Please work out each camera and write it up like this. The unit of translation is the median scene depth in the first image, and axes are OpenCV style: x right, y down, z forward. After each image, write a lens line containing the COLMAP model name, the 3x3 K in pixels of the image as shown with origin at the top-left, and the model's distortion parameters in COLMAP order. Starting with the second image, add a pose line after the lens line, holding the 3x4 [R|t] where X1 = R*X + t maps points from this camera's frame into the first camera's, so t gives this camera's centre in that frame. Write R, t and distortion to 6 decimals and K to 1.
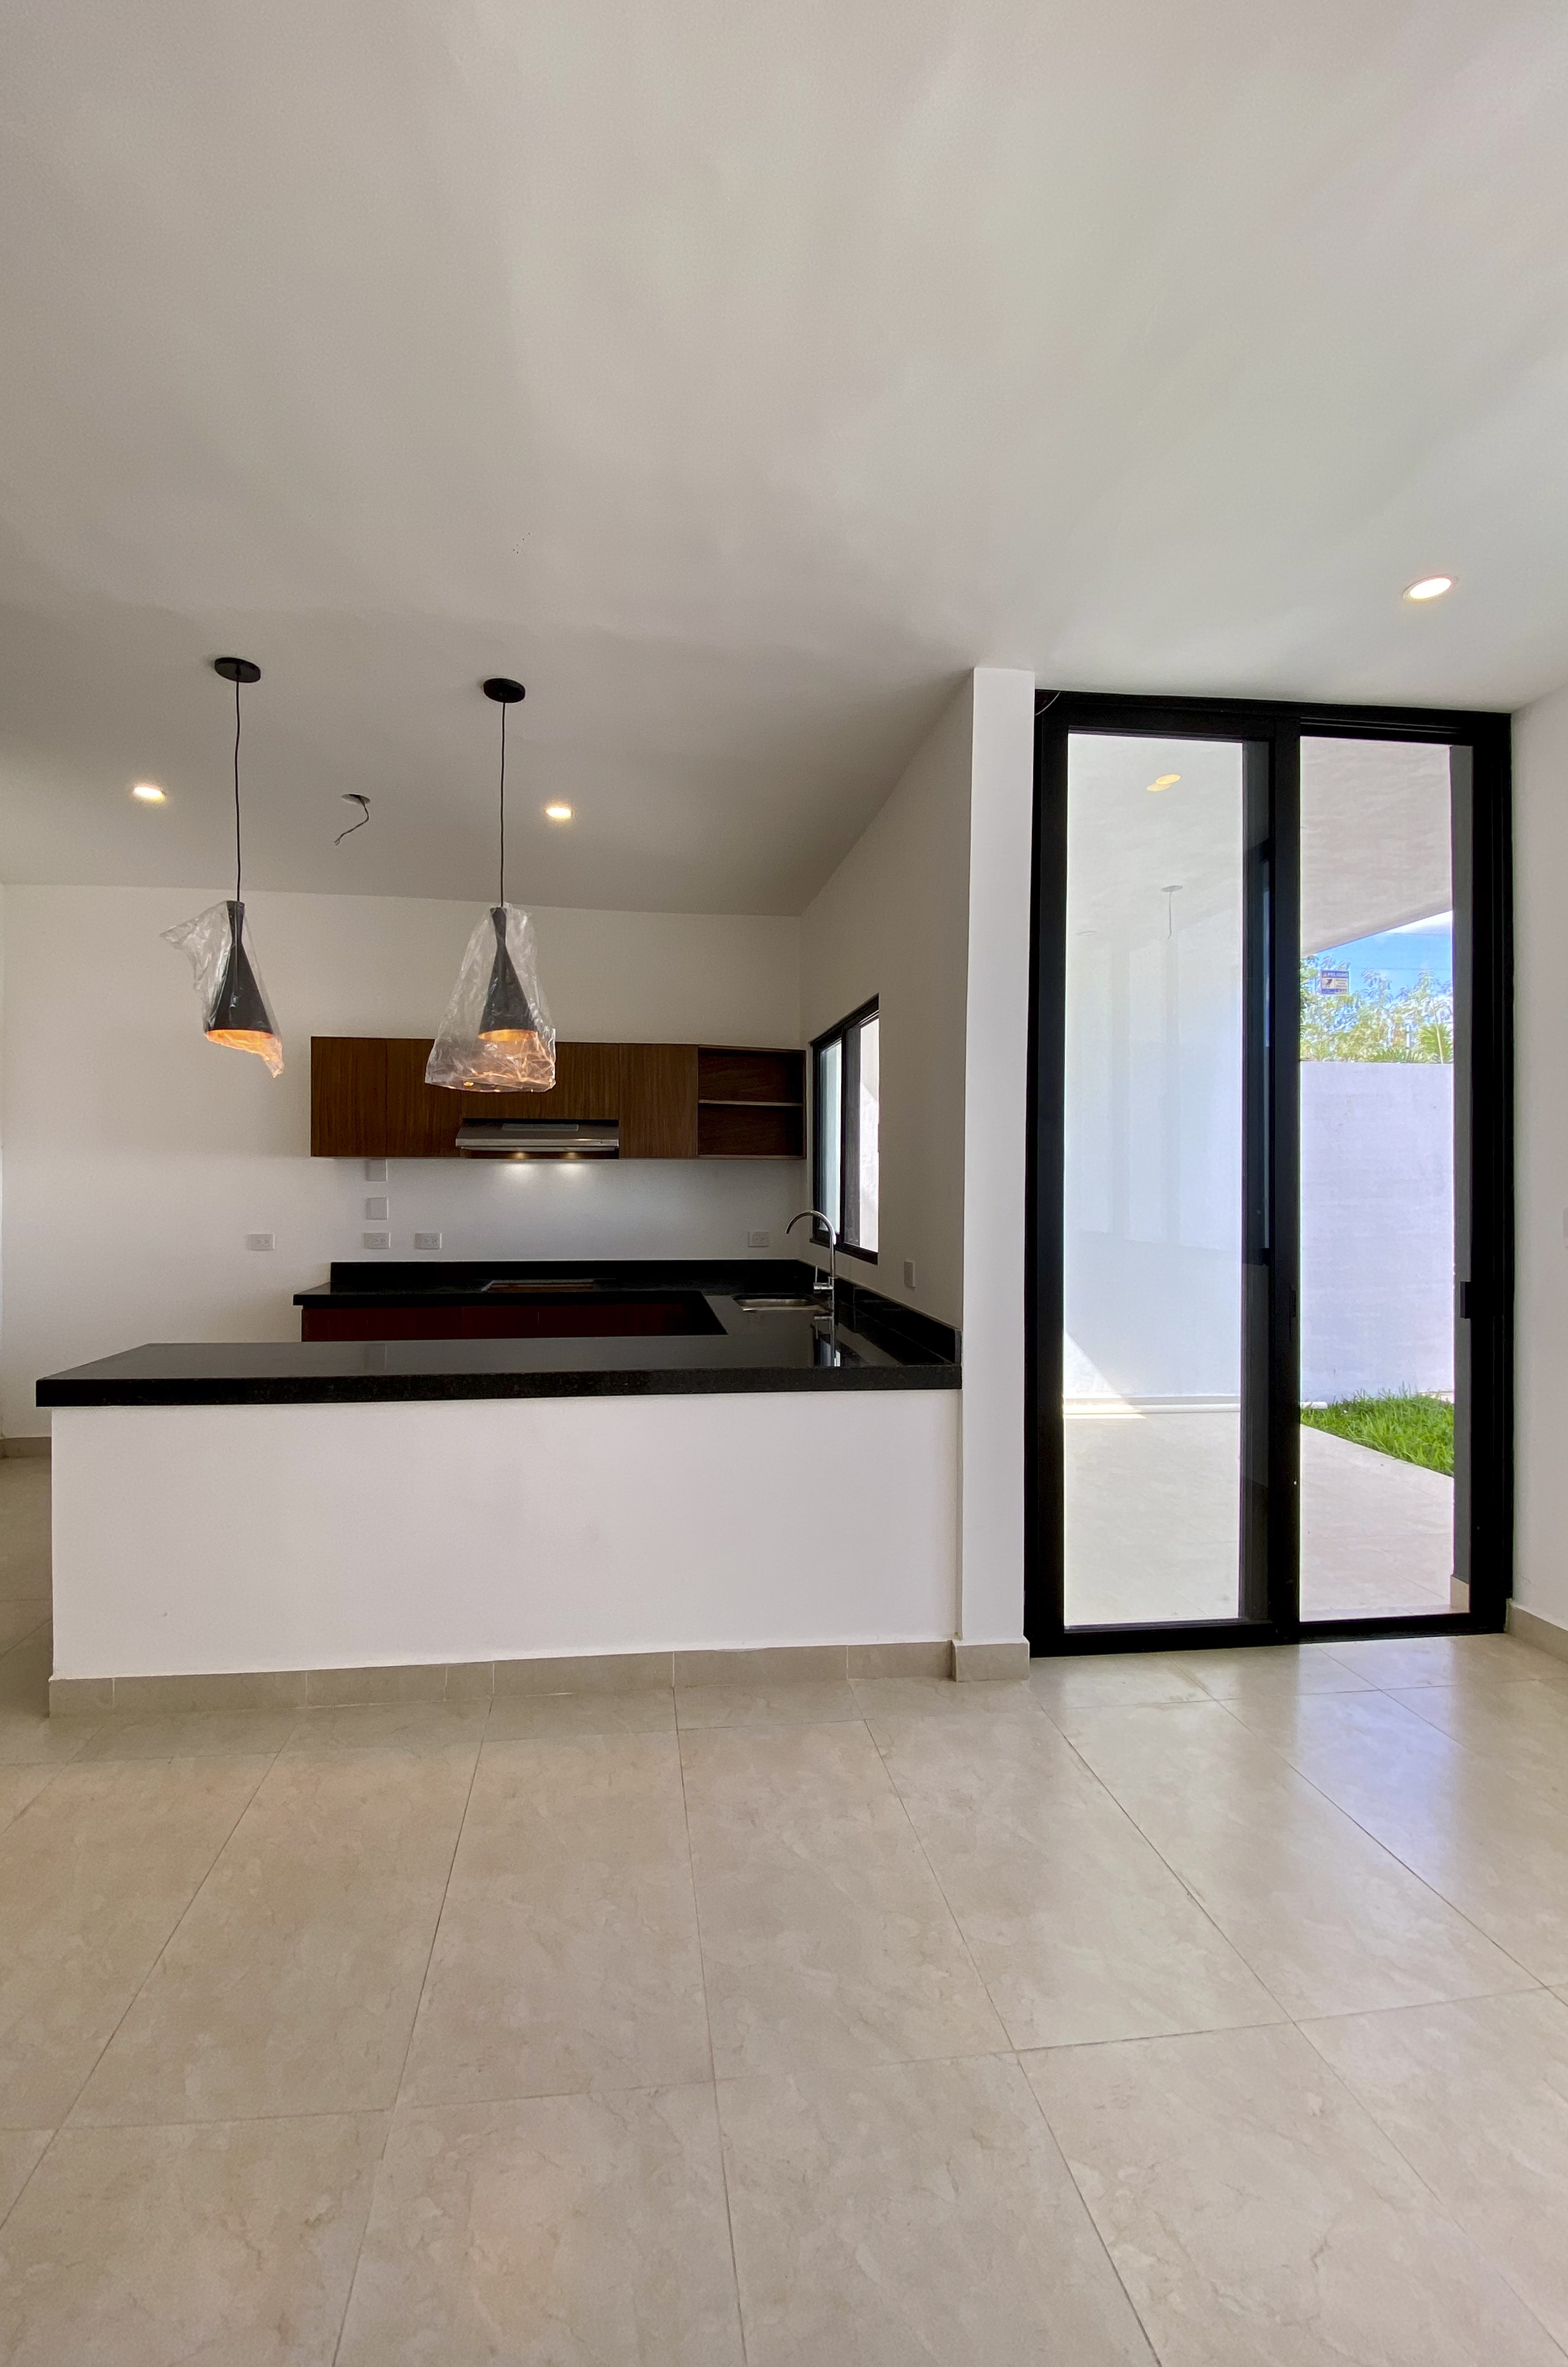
lens RADIAL K [[975.7, 0, 739.7], [0, 975.7, 1185.9], [0, 0, 1]] dist [0.003158, -0.013147]
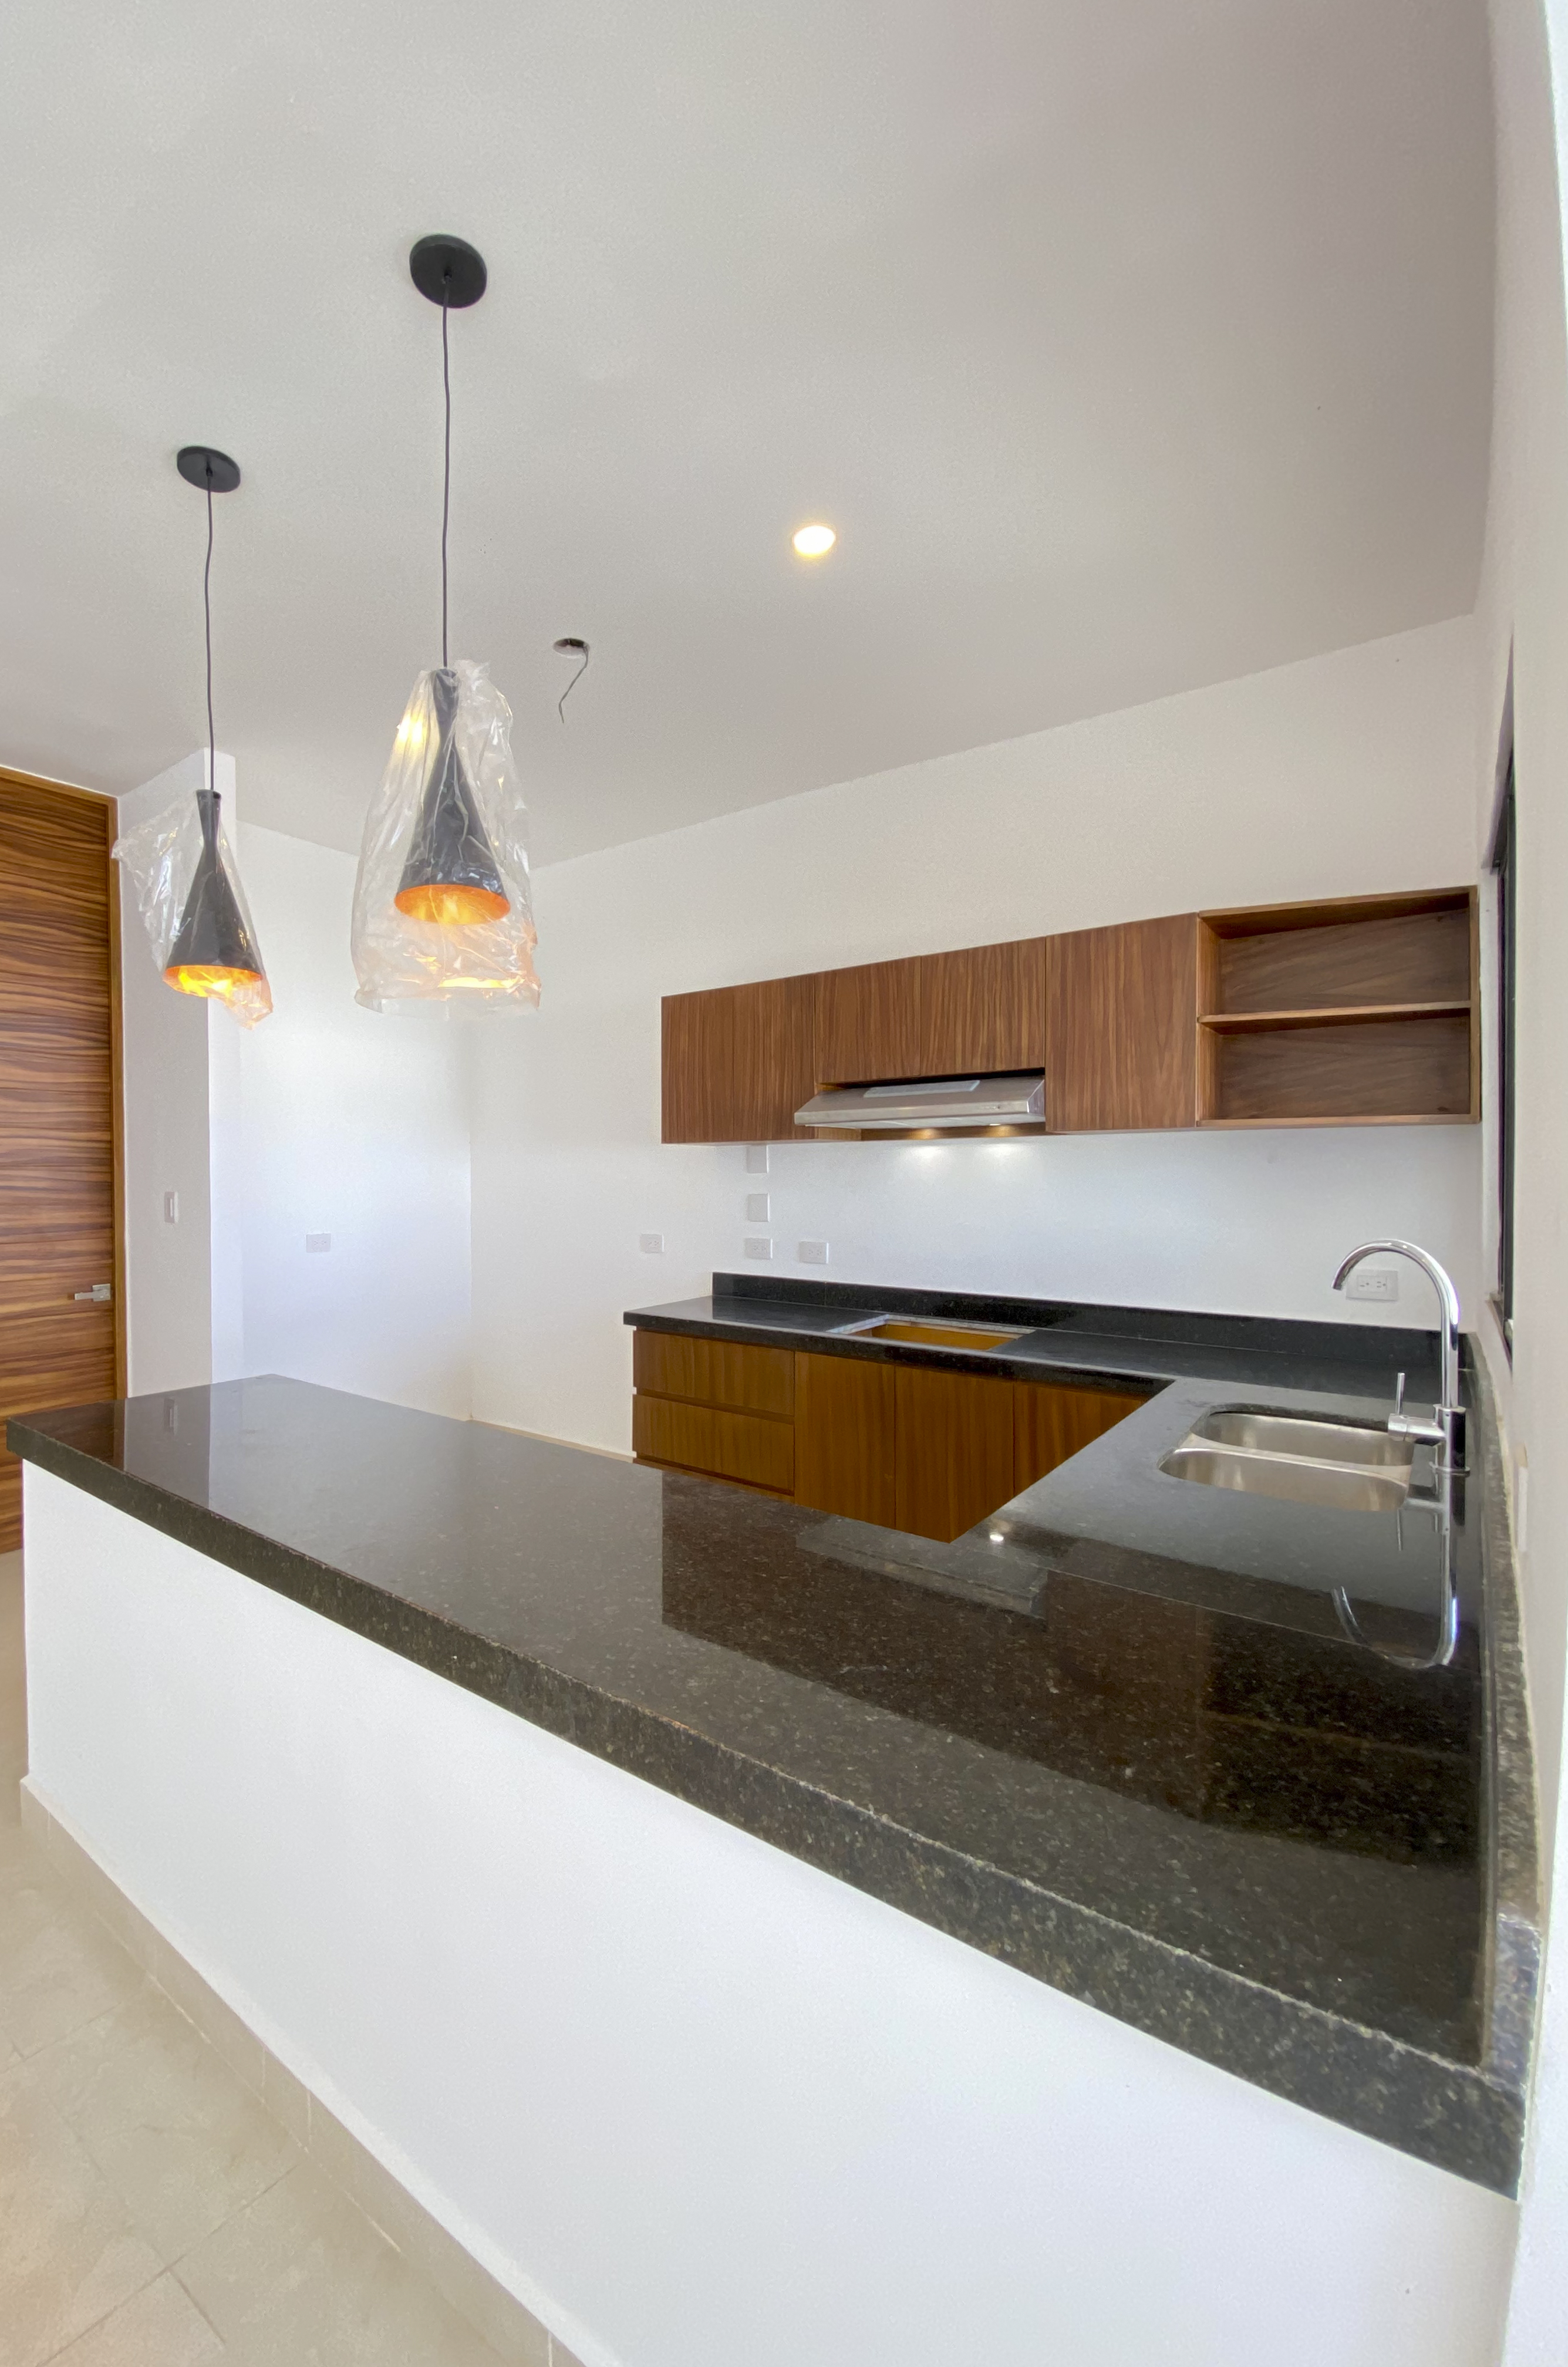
lens RADIAL K [[975.7, 0, 668.9], [0, 975.7, 1196.3], [0, 0, 1]] dist [0.003158, -0.013147]
pose [[0.698467, 0.012620, -0.715531, 0.223764], [0.002727, 0.999790, 0.020296, -0.003222], [0.715637, -0.016127, 0.698286, 0.667094]]
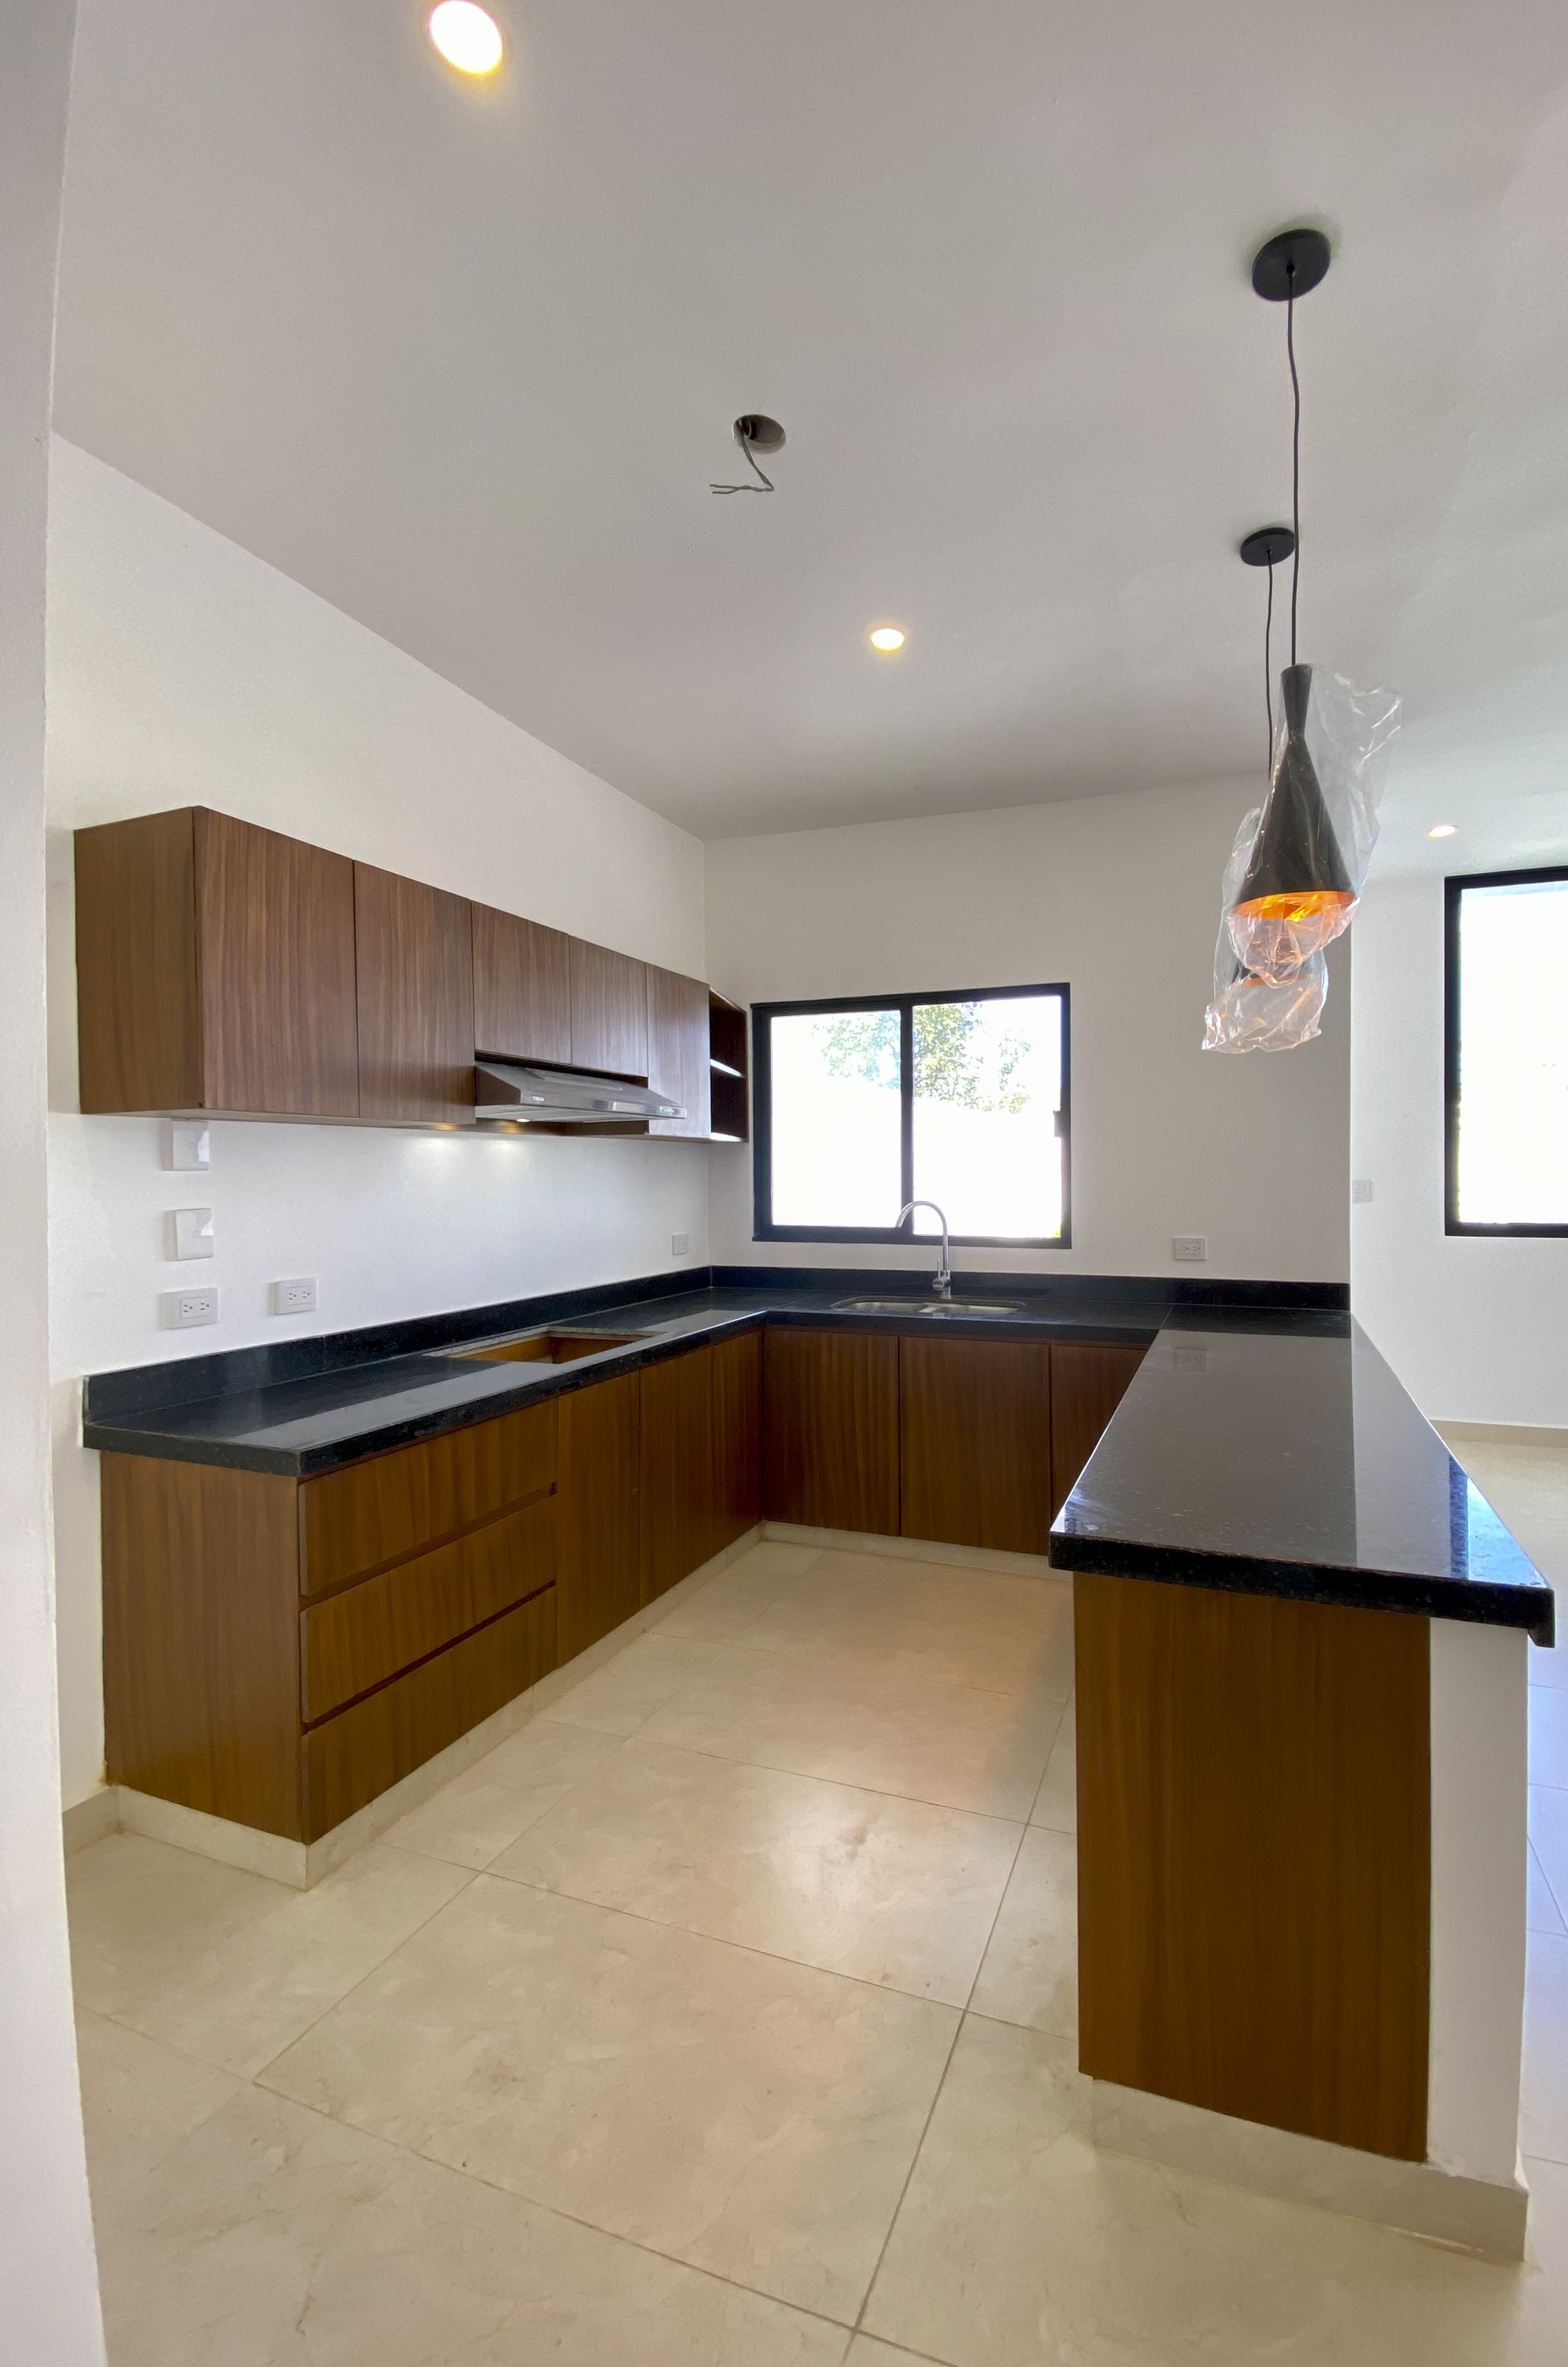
lens RADIAL K [[975.7, 0, 832.6], [0, 975.7, 1136.7], [0, 0, 1]] dist [0.003158, -0.013147]
pose [[0.455537, 0.028041, 0.889775, -1.035457], [0.013298, 0.999178, -0.038296, 0.000403], [-0.890117, 0.029278, 0.454790, 0.899028]]
